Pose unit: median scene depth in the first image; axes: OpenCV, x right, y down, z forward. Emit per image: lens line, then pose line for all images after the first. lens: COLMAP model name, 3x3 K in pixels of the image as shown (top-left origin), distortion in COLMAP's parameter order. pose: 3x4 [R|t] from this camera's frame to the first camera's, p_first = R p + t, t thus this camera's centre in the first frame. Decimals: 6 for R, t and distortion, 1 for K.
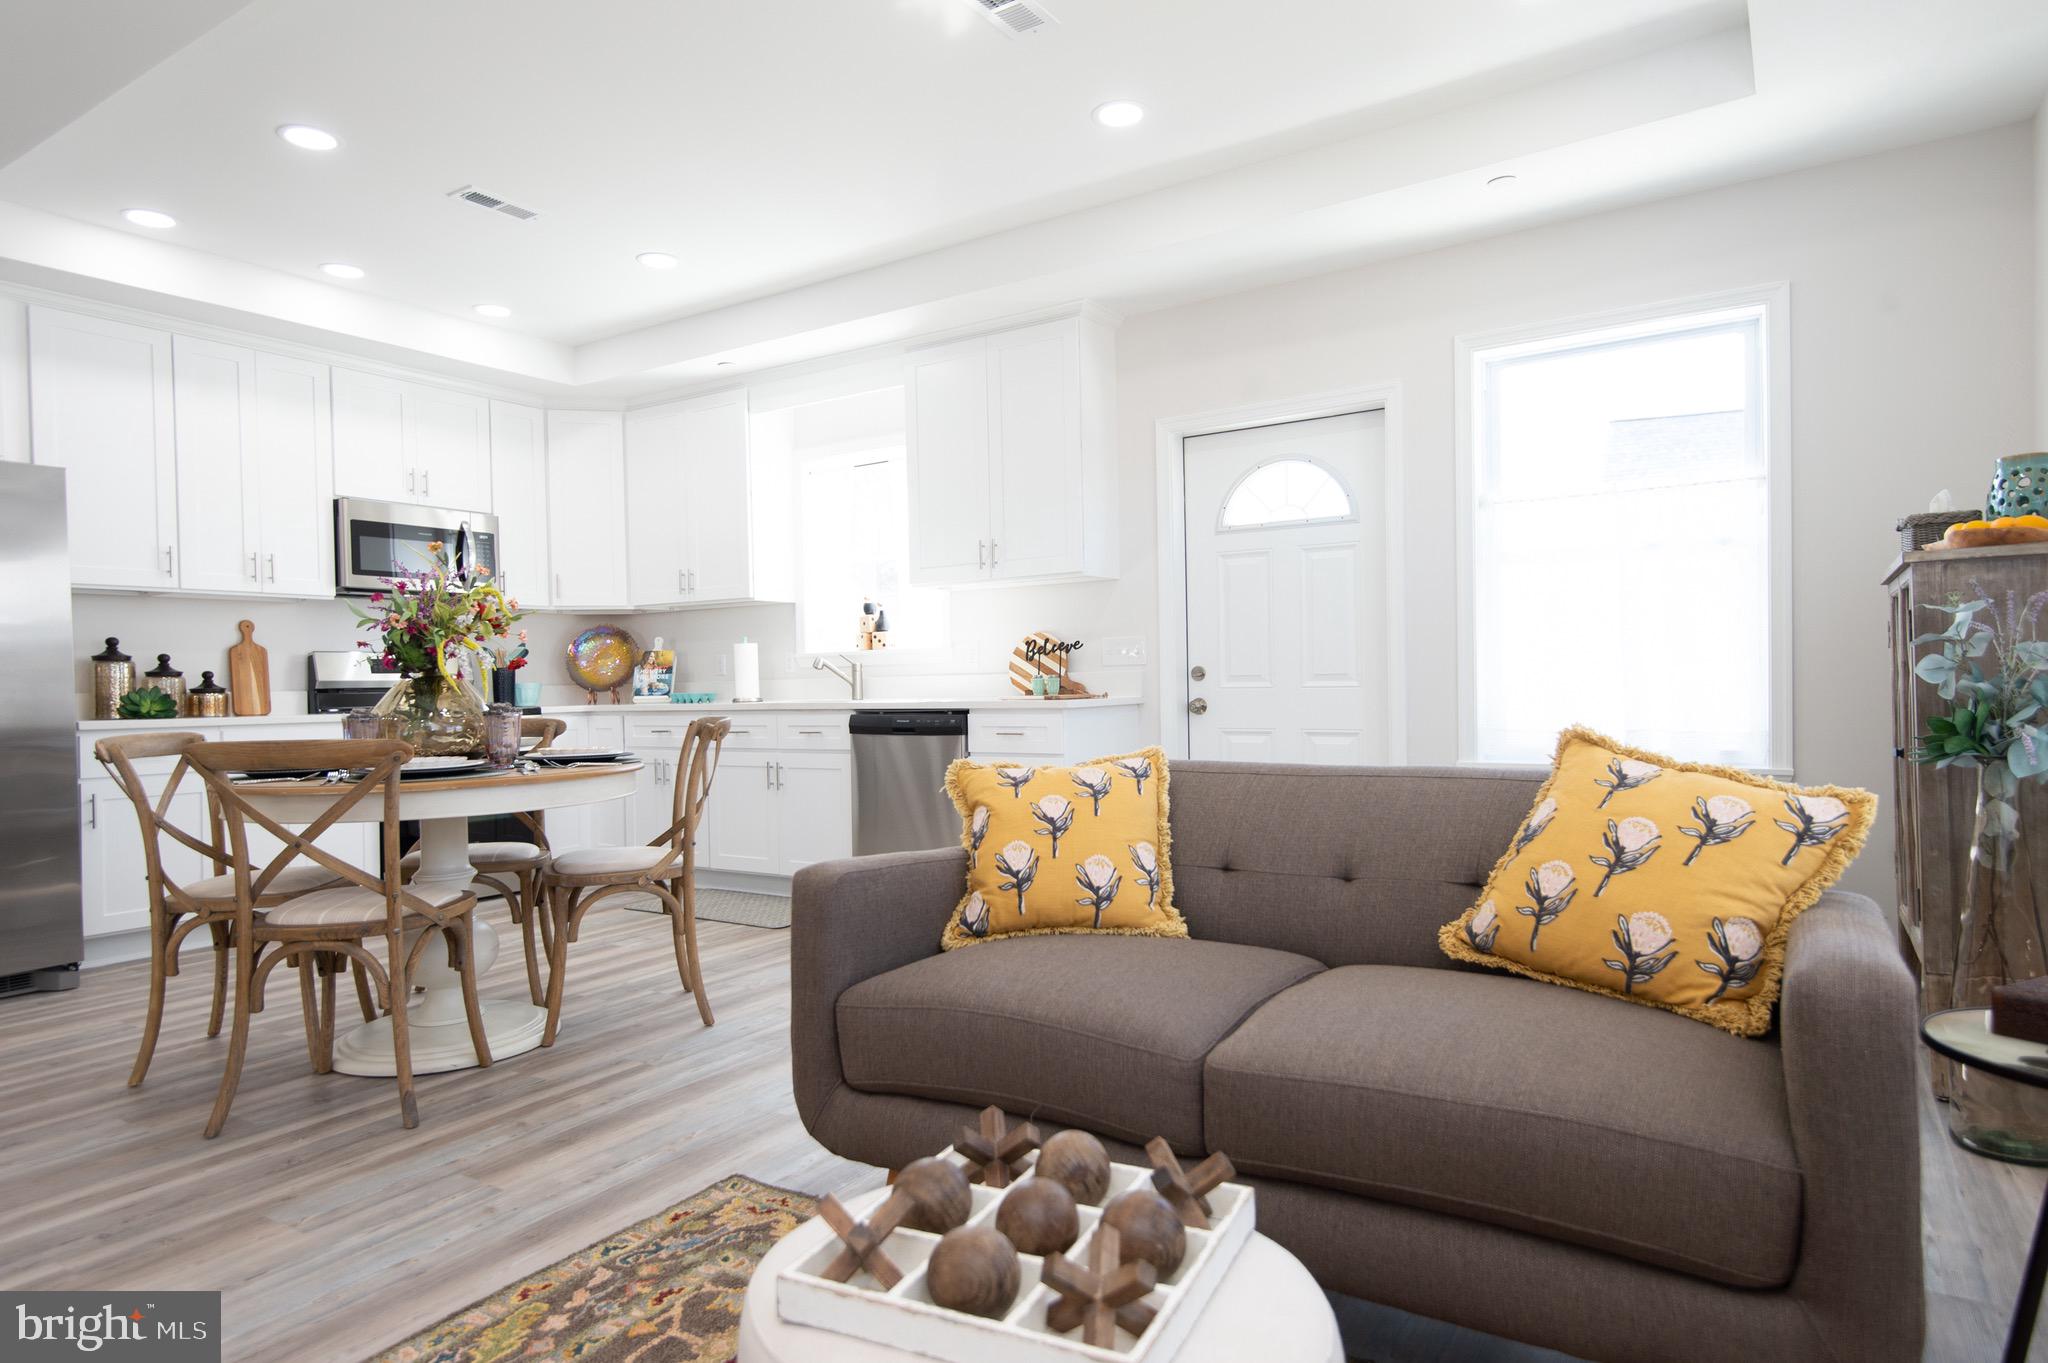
lens RADIAL K [[1168.2, 0, 1027.6], [0, 1168.2, 681.7], [0, 0, 1]] dist [0.047688, -0.018373]
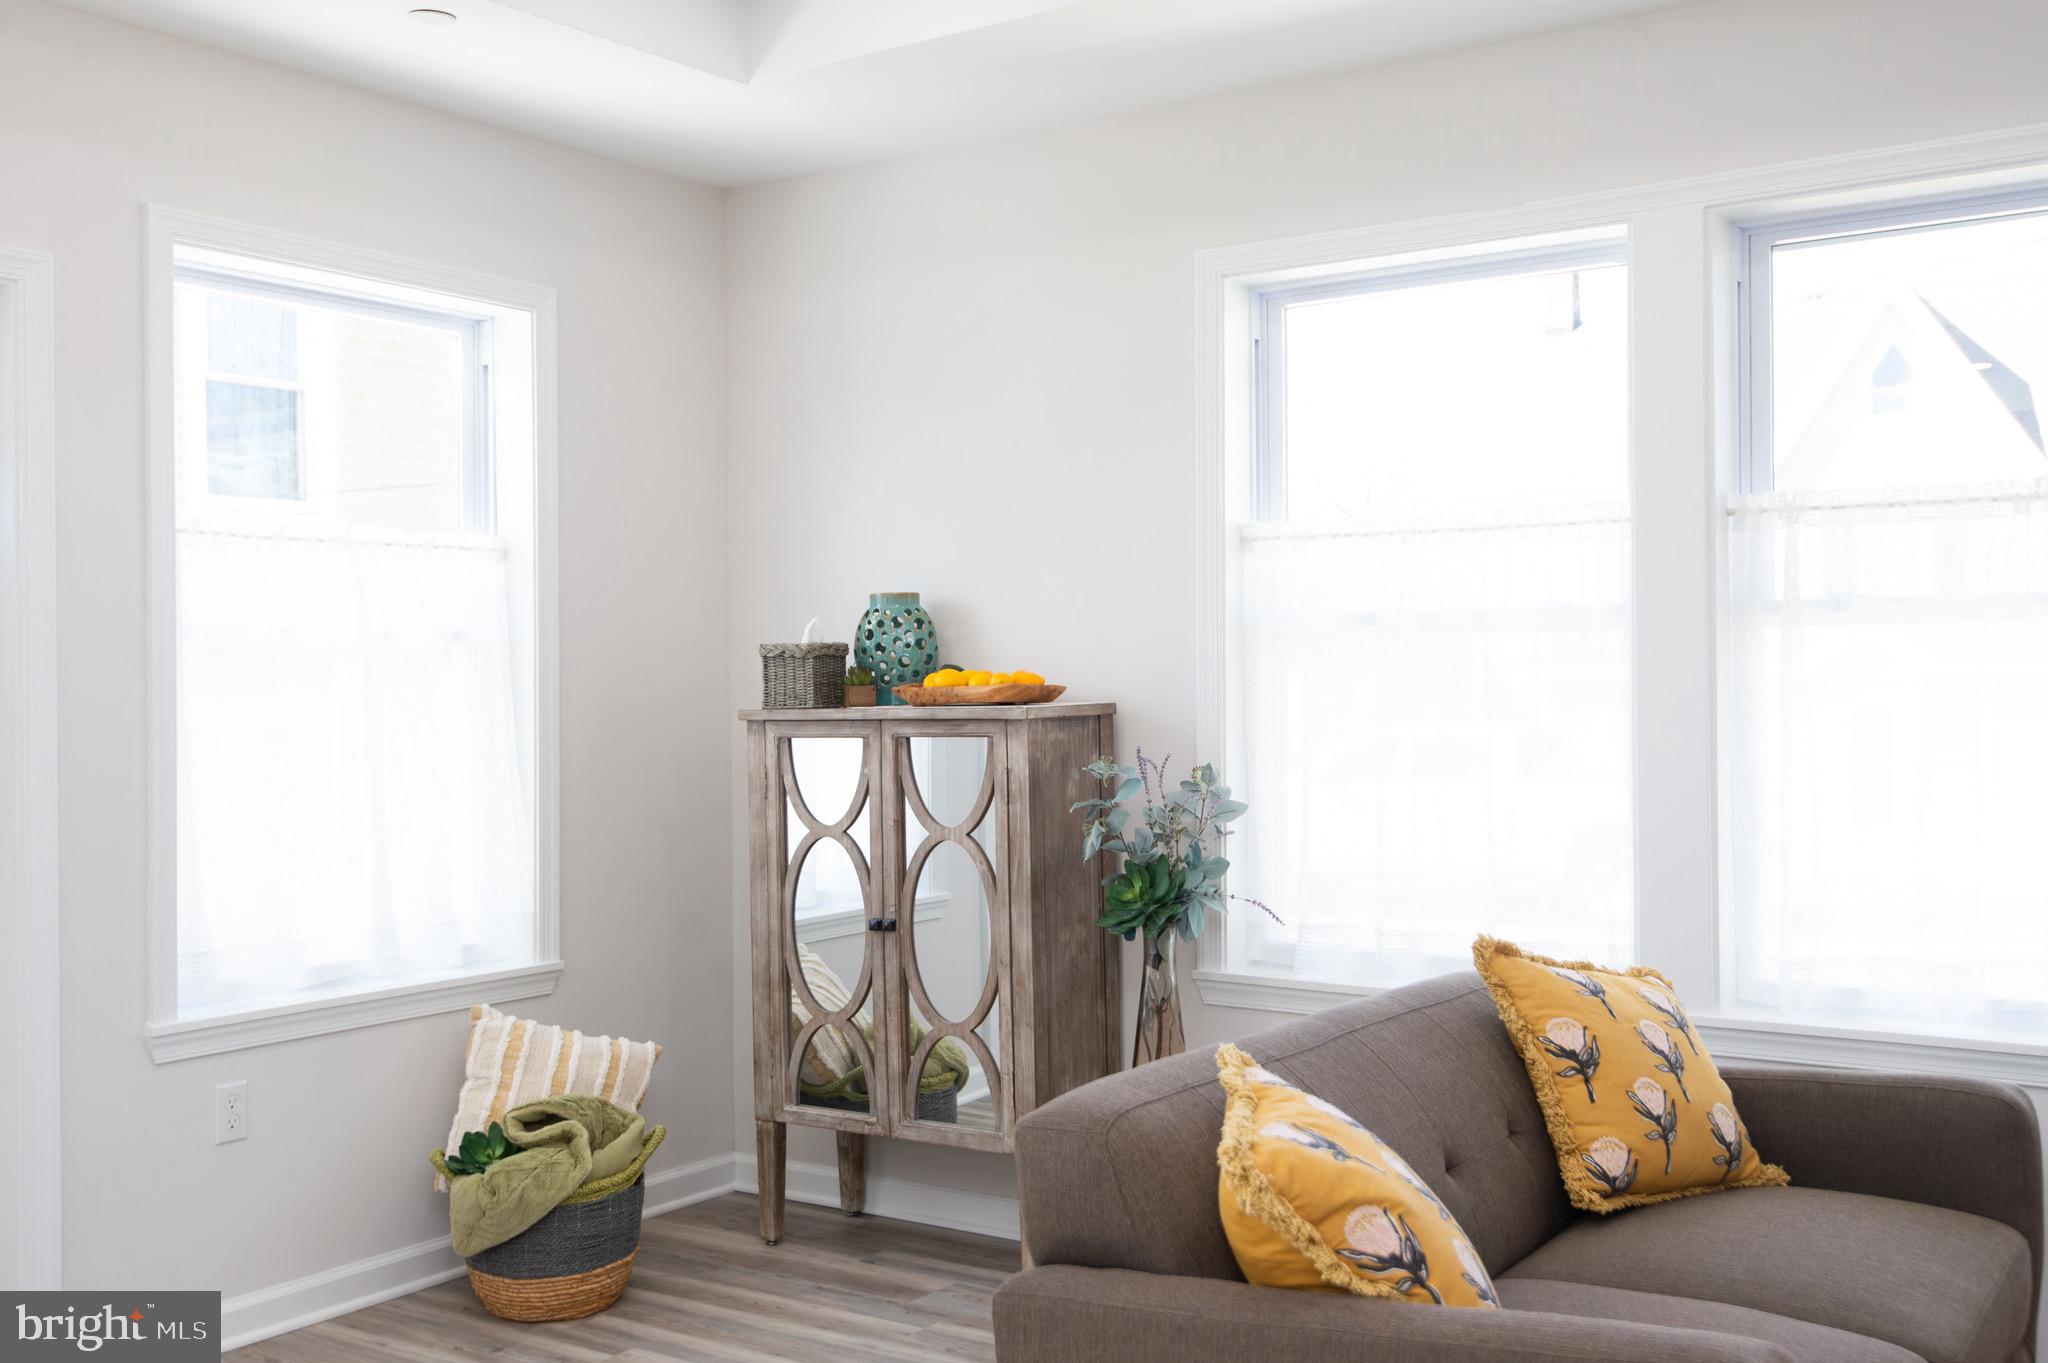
lens RADIAL K [[2004.4, 0, 1020.7], [0, 2004.4, 682.9], [0, 0, 1]] dist [0.020050, 0.000000]
pose [[0.029862, 0.019197, 0.999370, -0.866791], [0.012026, 0.999736, -0.019564, -0.104283], [-0.999482, 0.012603, 0.029624, 1.021323]]
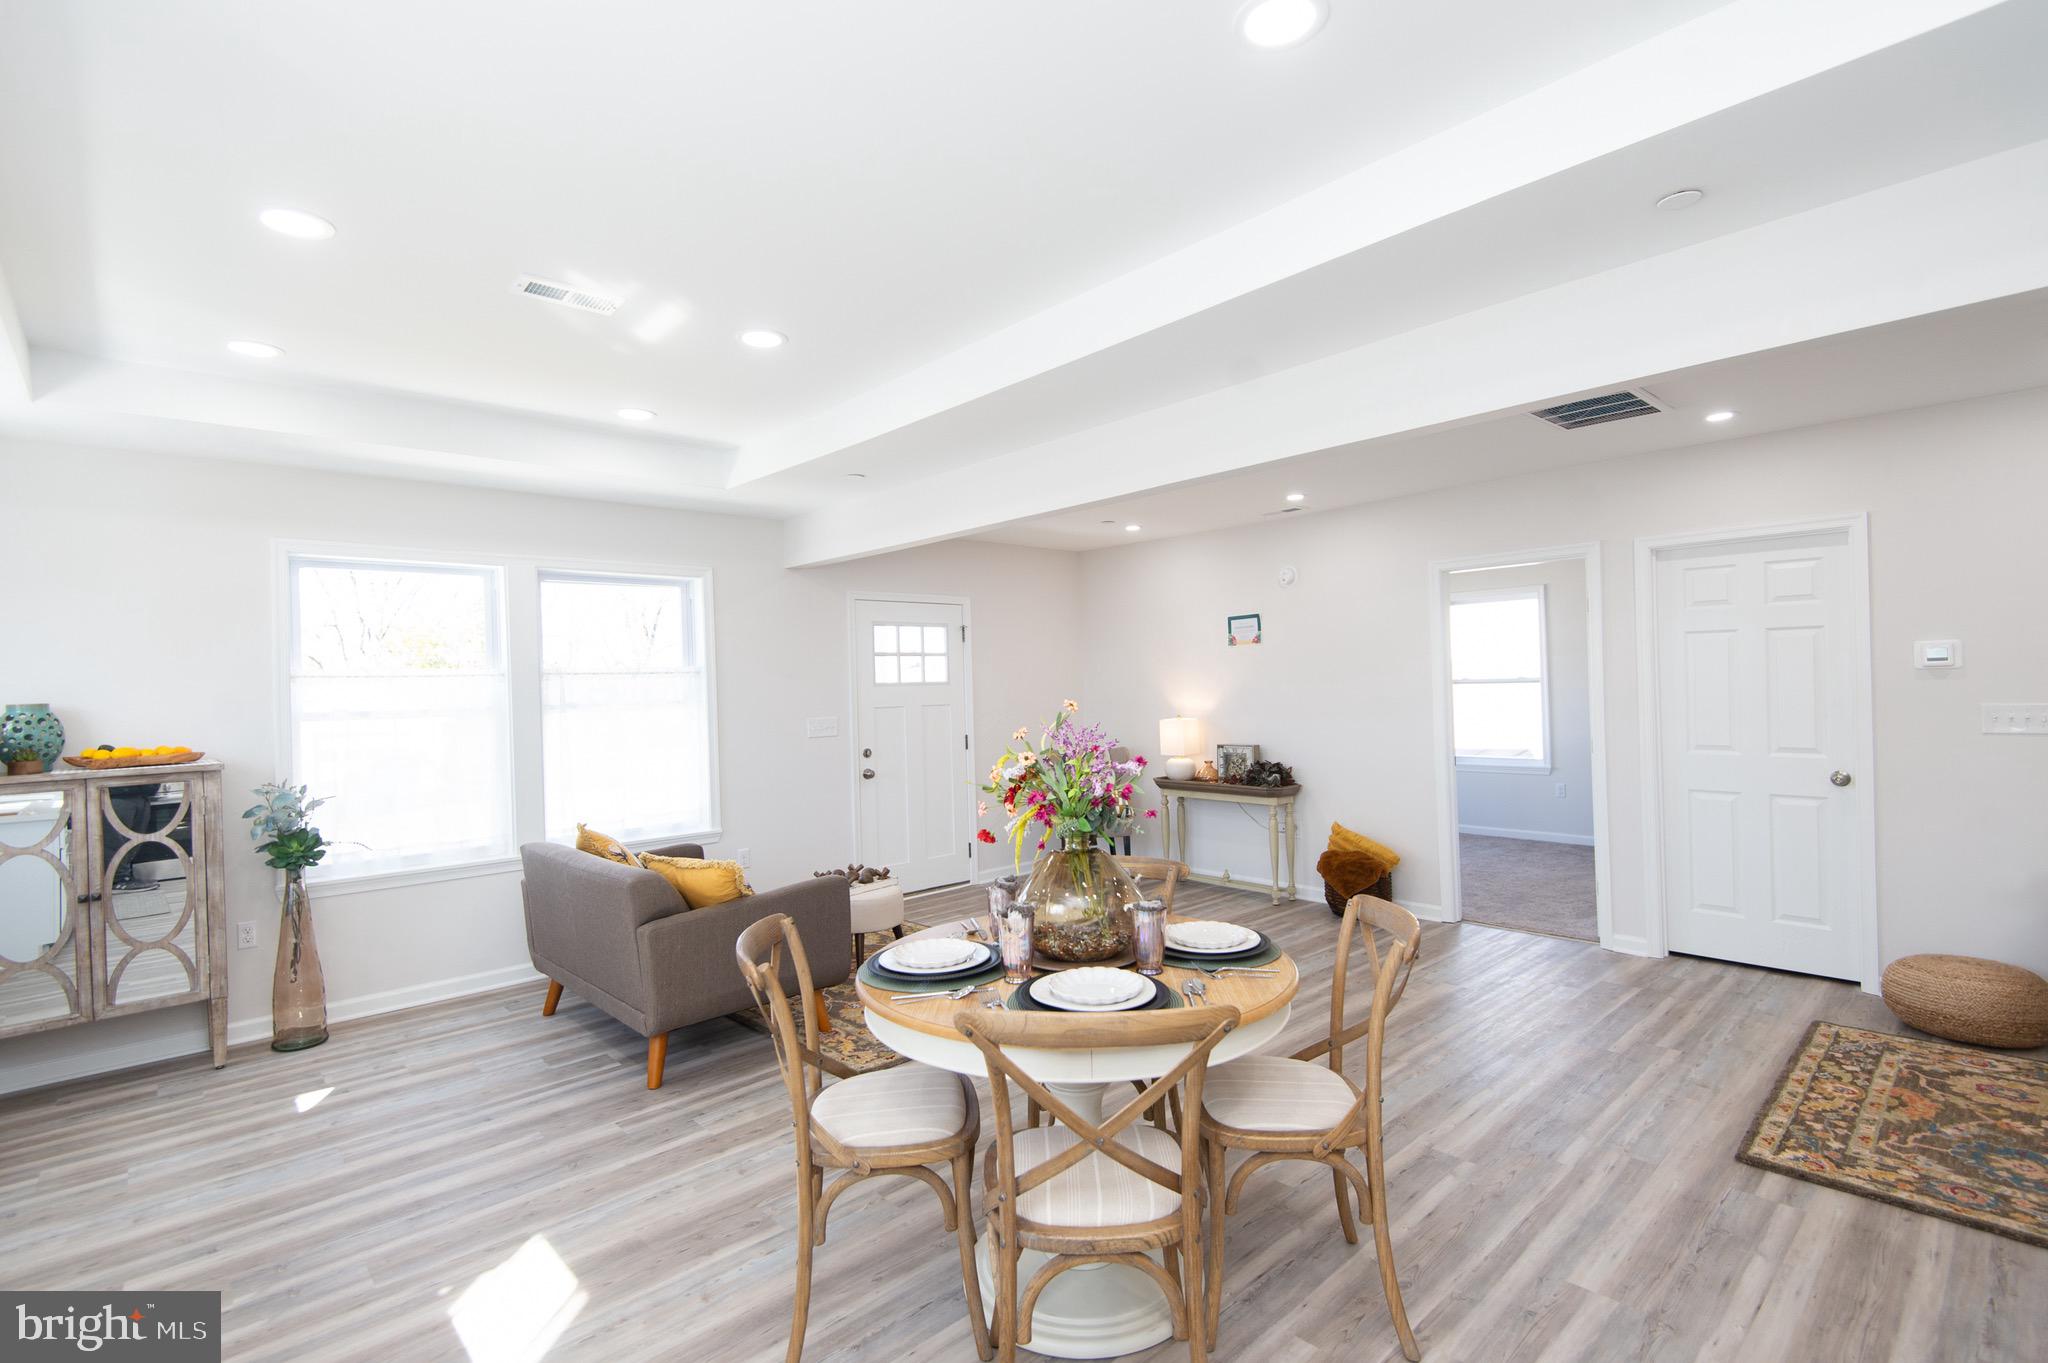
lens RADIAL K [[946.2, 0, 1023.9], [0, 946.2, 679.9], [0, 0, 1]] dist [0.032820, -0.016276]
pose [[-0.966886, 0.049730, 0.250318, -0.855420], [0.049175, 0.998754, -0.008476, -0.175337], [-0.250427, 0.004114, -0.968127, 2.241640]]
